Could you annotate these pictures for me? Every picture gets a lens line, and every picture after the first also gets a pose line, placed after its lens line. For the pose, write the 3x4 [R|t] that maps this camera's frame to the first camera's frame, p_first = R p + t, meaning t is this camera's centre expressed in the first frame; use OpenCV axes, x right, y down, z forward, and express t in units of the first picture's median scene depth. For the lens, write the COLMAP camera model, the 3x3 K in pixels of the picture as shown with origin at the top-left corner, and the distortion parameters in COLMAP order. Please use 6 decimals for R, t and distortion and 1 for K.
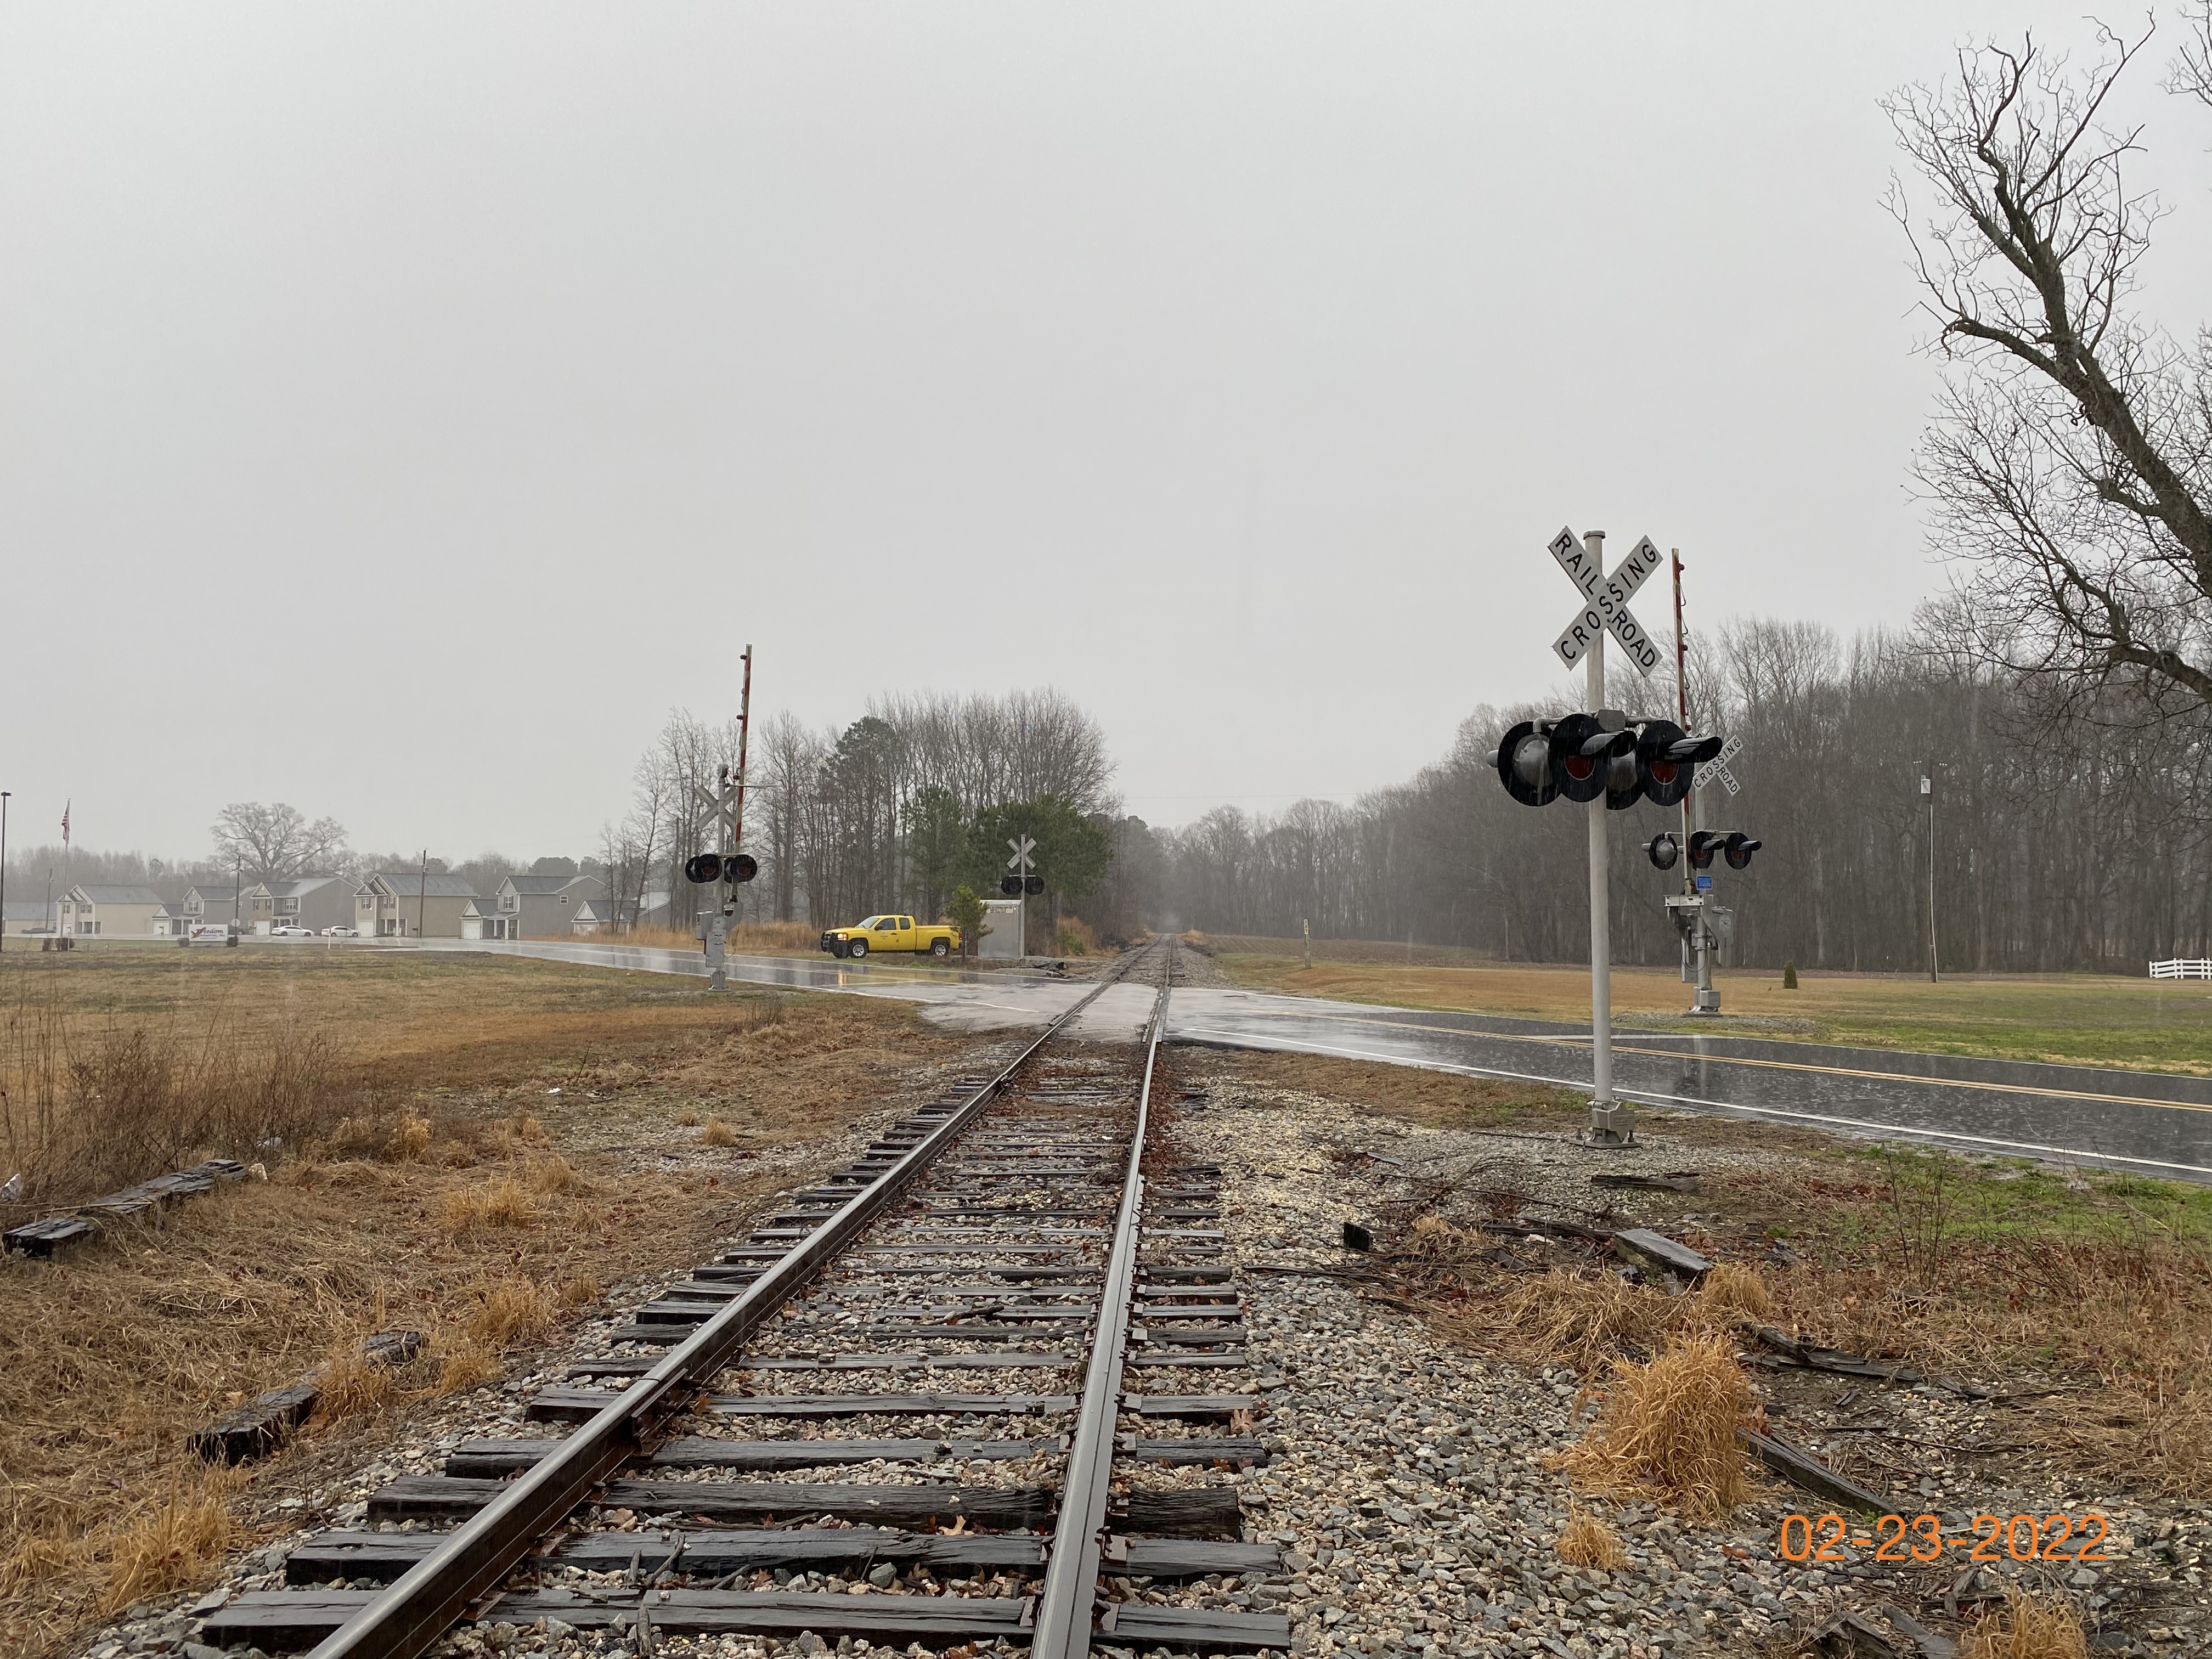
lens RADIAL K [[1731.6, 0, 1109.3], [0, 1731.6, 823.8], [0, 0, 1]] dist [0.094993, -0.092285]
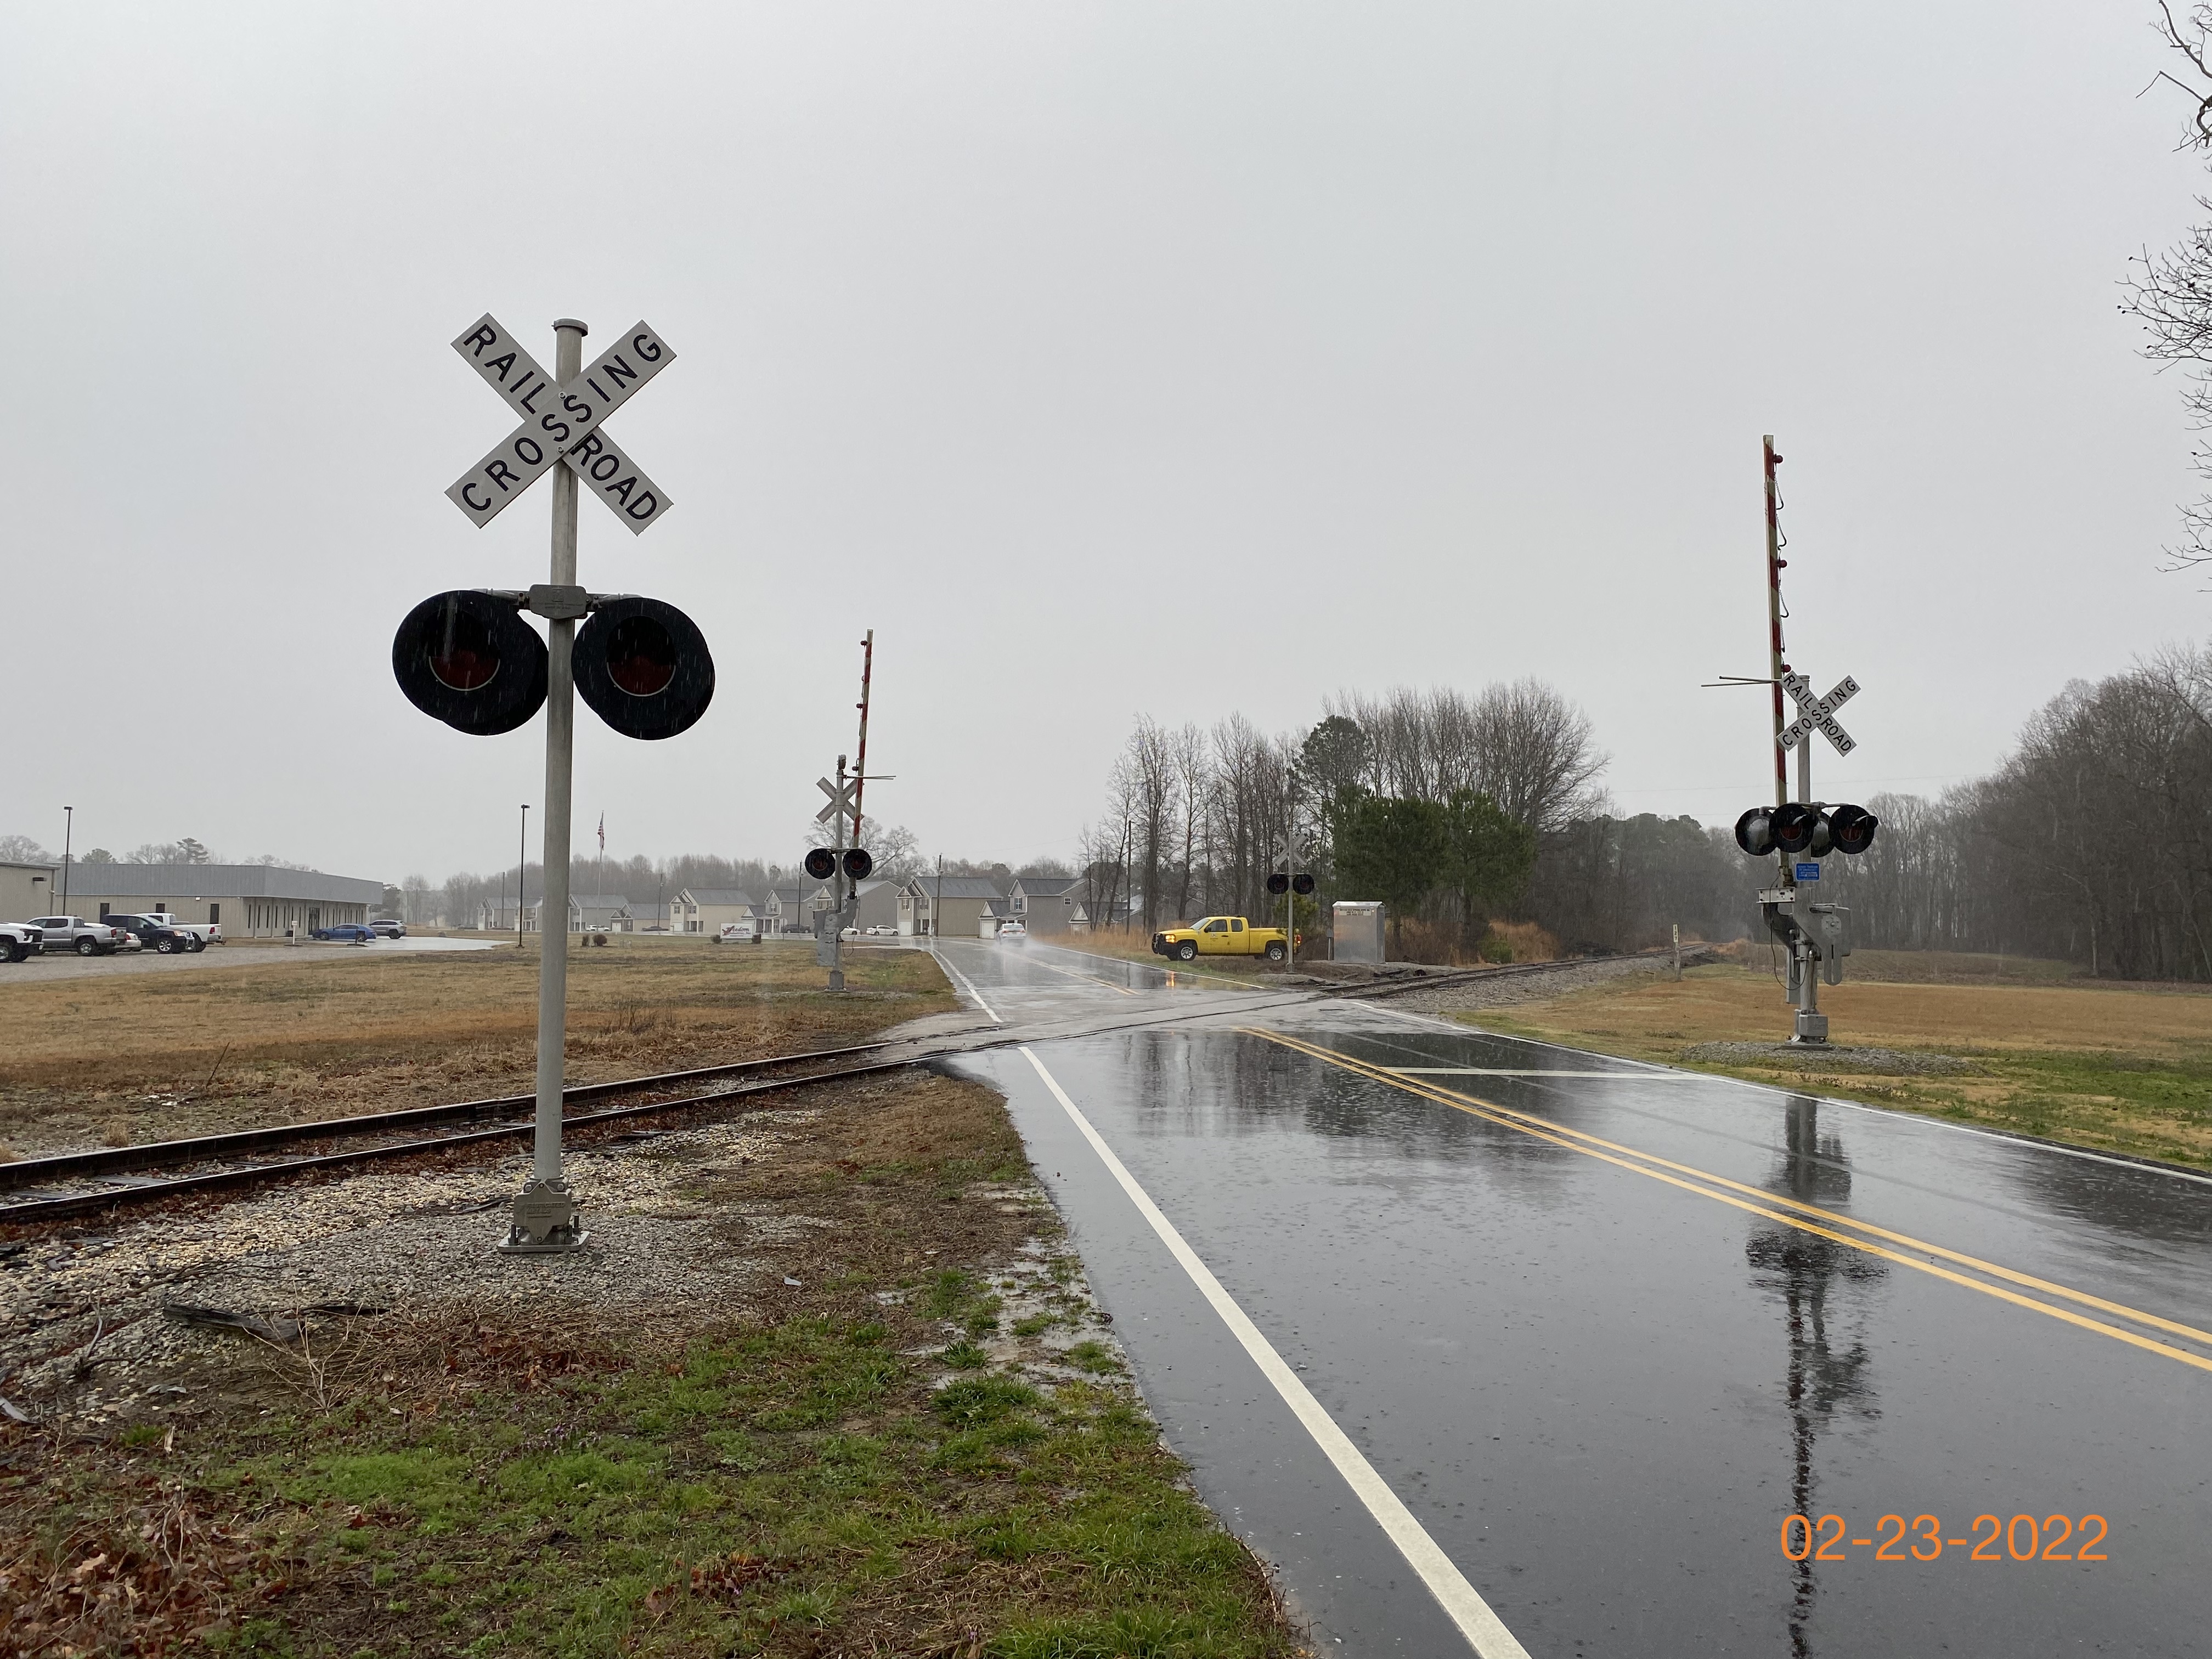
lens RADIAL K [[1731.6, 0, 1109.3], [0, 1731.6, 823.8], [0, 0, 1]] dist [0.094993, -0.092285]
pose [[0.949804, -0.012332, -0.312602, 0.086807], [0.011545, 0.999924, -0.004368, 0.003775], [0.312632, 0.000540, 0.949874, 0.054805]]
